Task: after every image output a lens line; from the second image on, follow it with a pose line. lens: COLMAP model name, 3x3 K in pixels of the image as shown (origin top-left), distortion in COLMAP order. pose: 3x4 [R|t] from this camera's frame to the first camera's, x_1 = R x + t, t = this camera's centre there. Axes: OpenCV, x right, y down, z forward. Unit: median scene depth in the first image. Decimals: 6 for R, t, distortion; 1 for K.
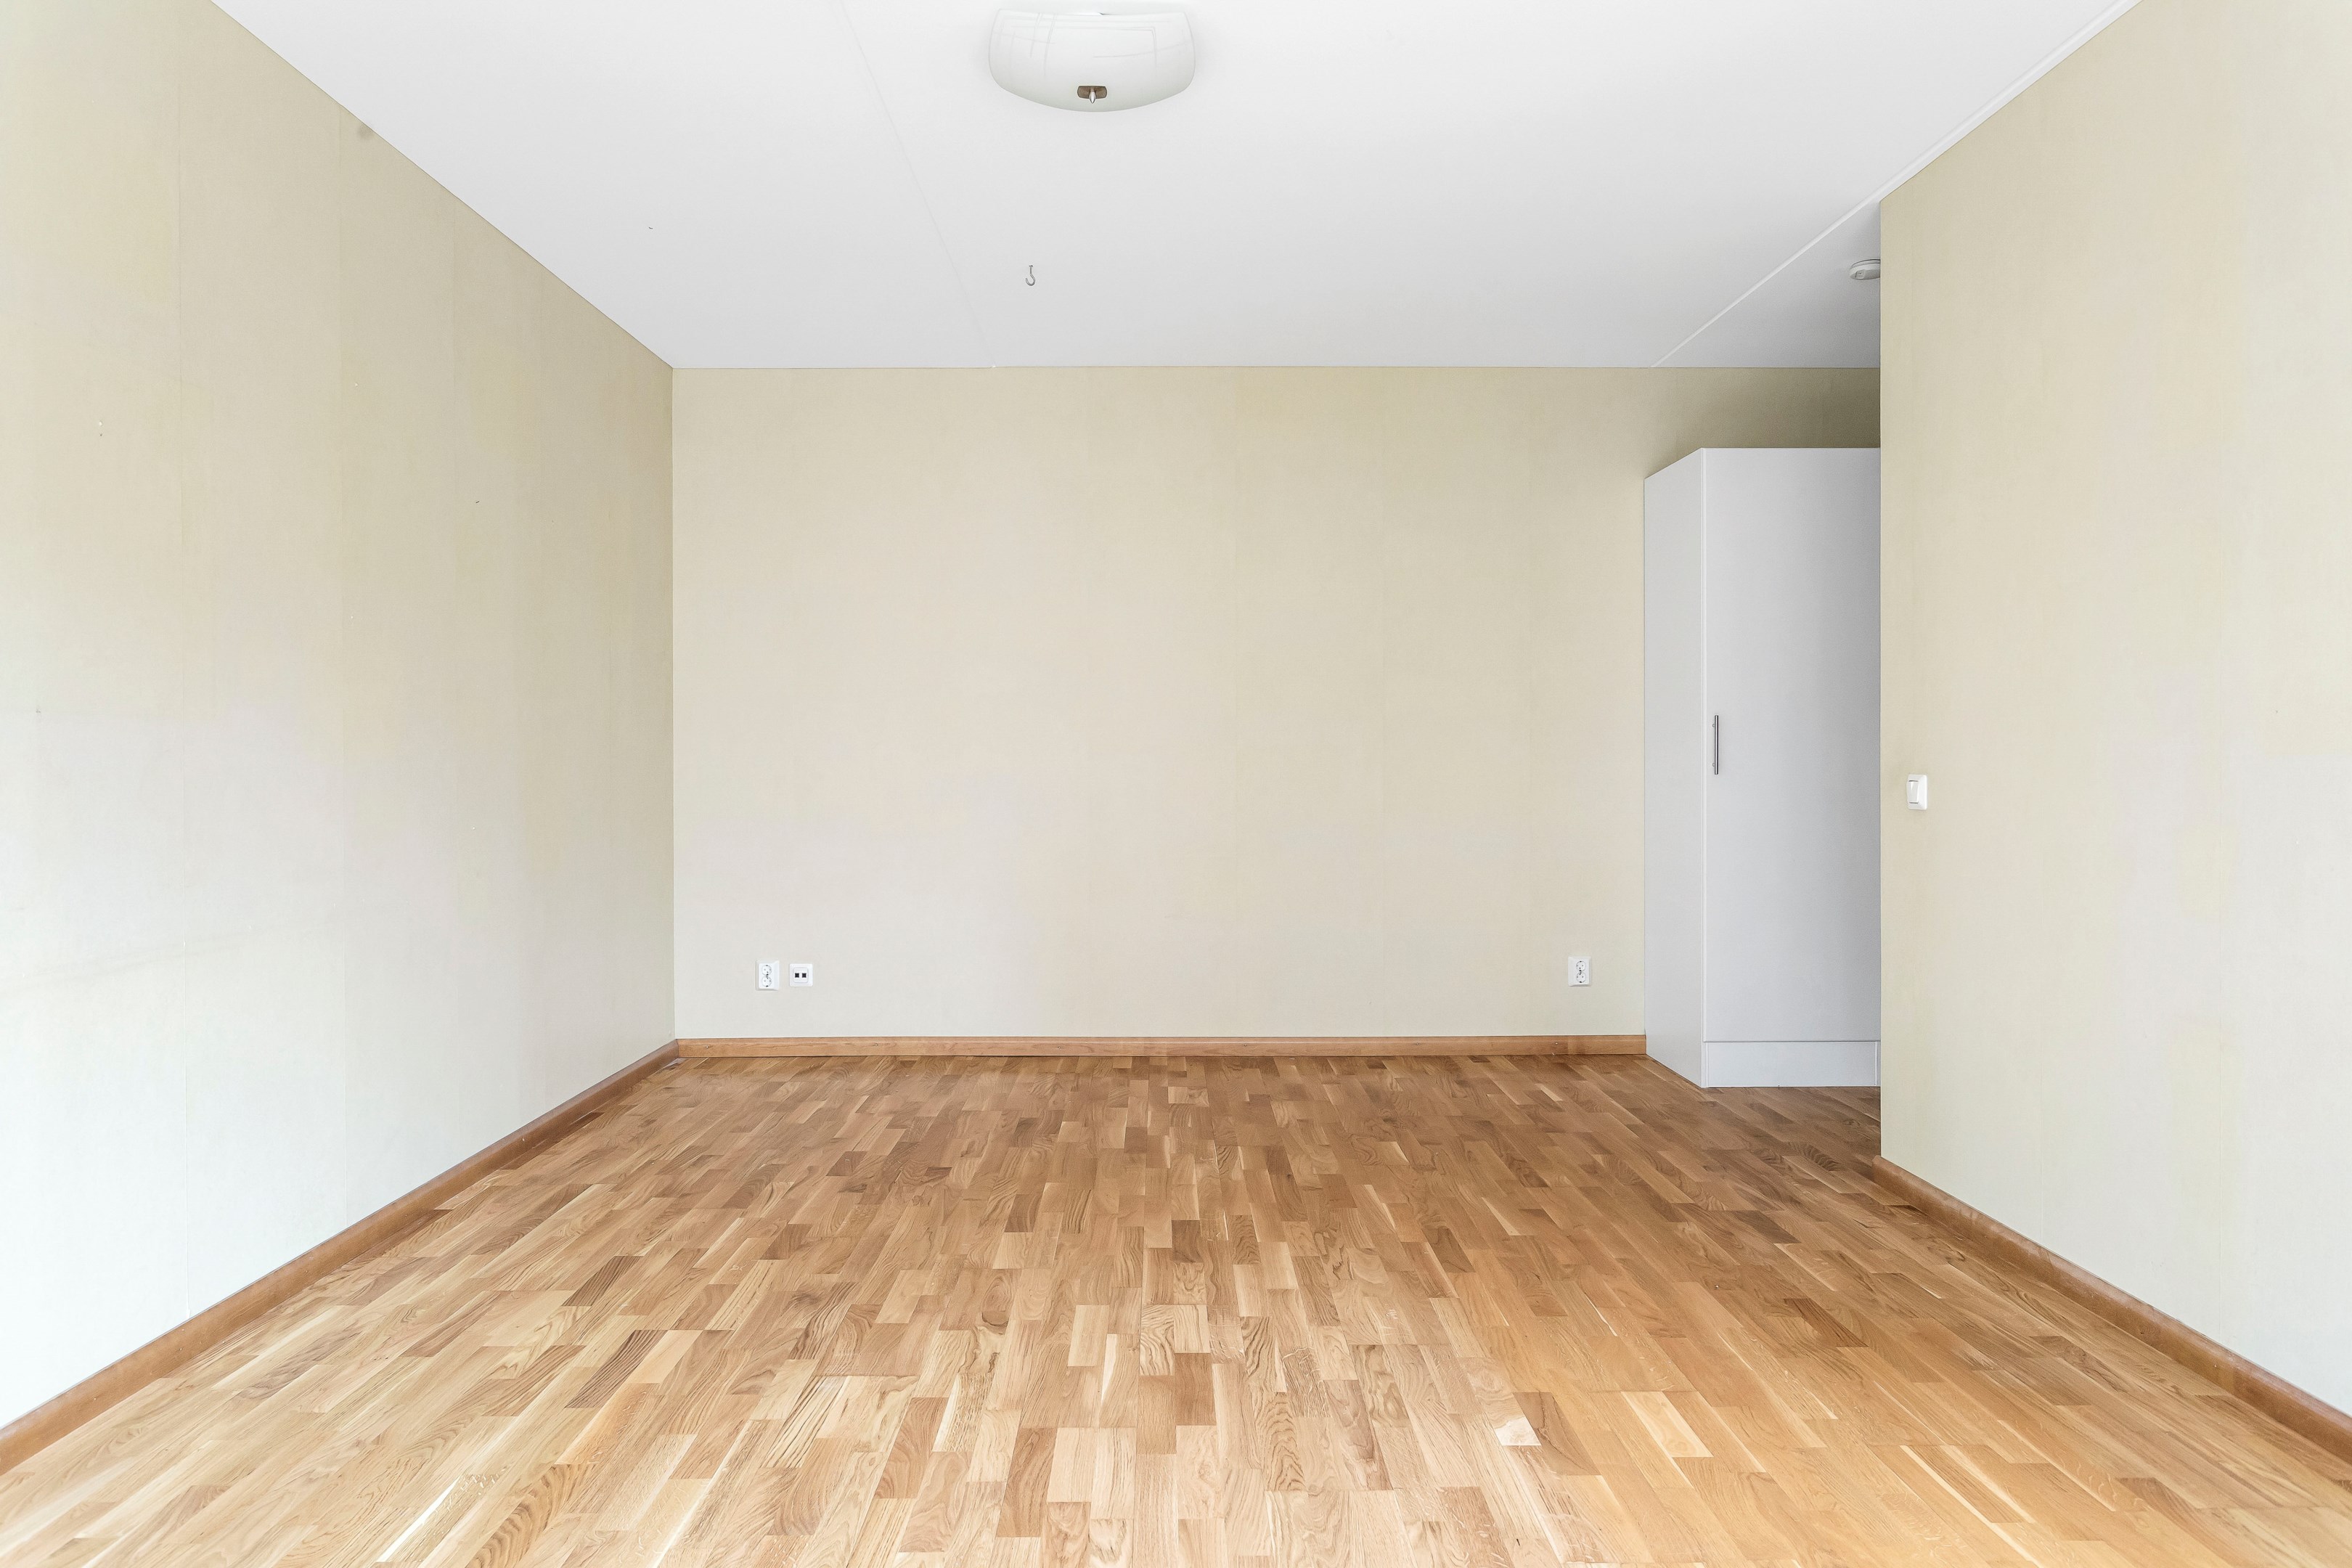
lens RADIAL K [[1518.3, 0, 1176.4], [0, 1518.3, 779.2], [0, 0, 1]] dist [0.001838, 0.001124]
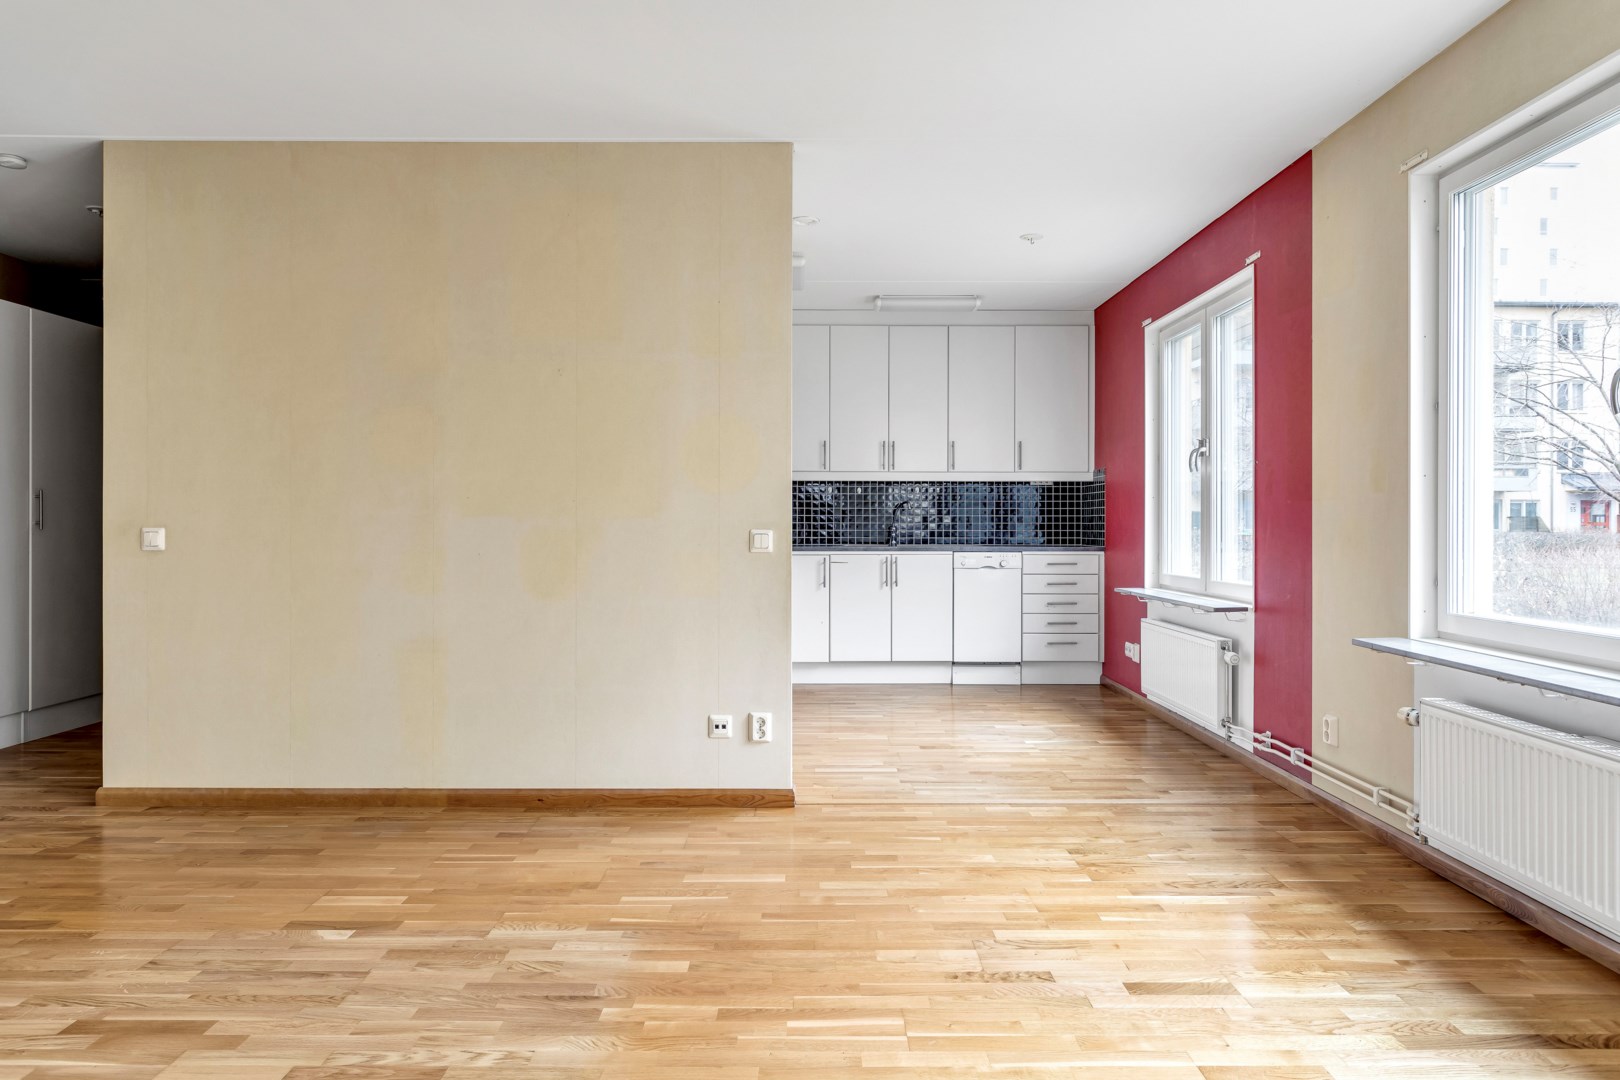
lens RADIAL K [[1075.9, 0, 803.6], [0, 1075.9, 526.9], [0, 0, 1]] dist [0.006330, -0.004471]
pose [[0.013914, -0.001863, 0.999901, -0.781406], [0.009068, 0.999957, 0.001737, -0.000310], [-0.999862, 0.009043, 0.013930, 0.411940]]
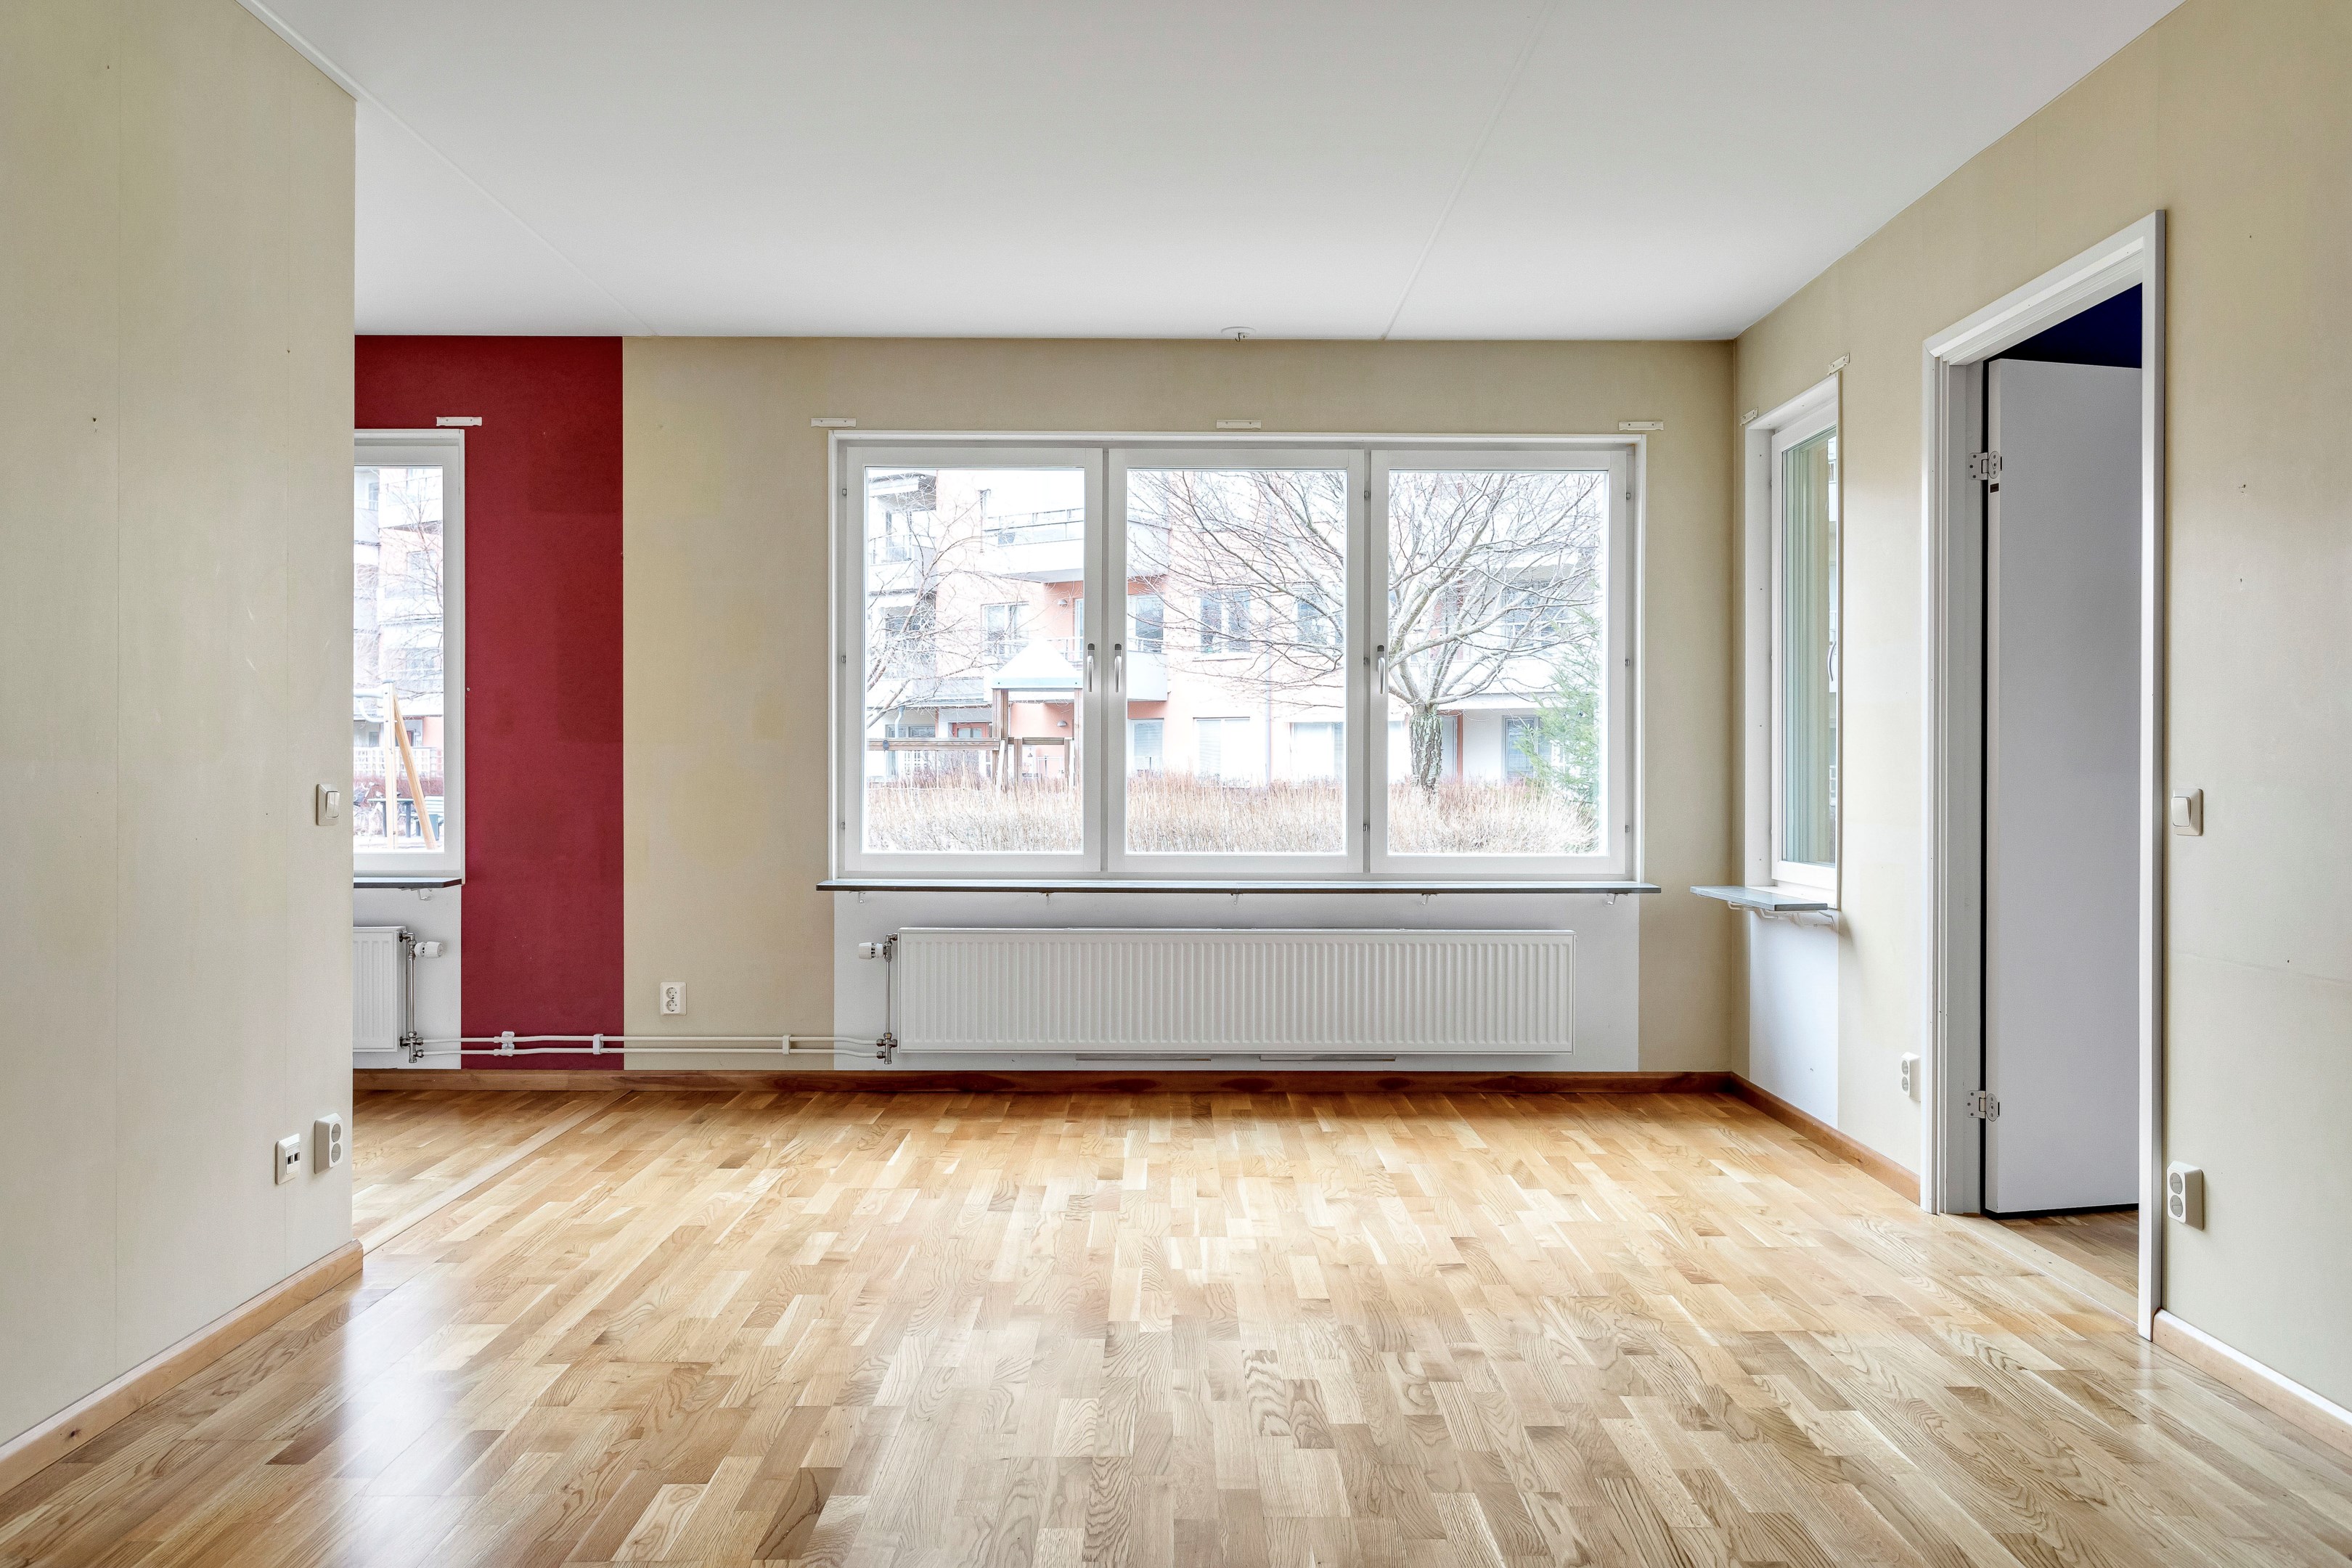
lens RADIAL K [[1708.1, 0, 1182.9], [0, 1708.1, 761.1], [0, 0, 1]] dist [-0.003160, 0.014622]
pose [[-0.999992, -0.002567, 0.002915, 0.012179], [-0.002543, 0.999962, 0.008331, -0.023111], [-0.002936, 0.008323, -0.999961, 1.726792]]
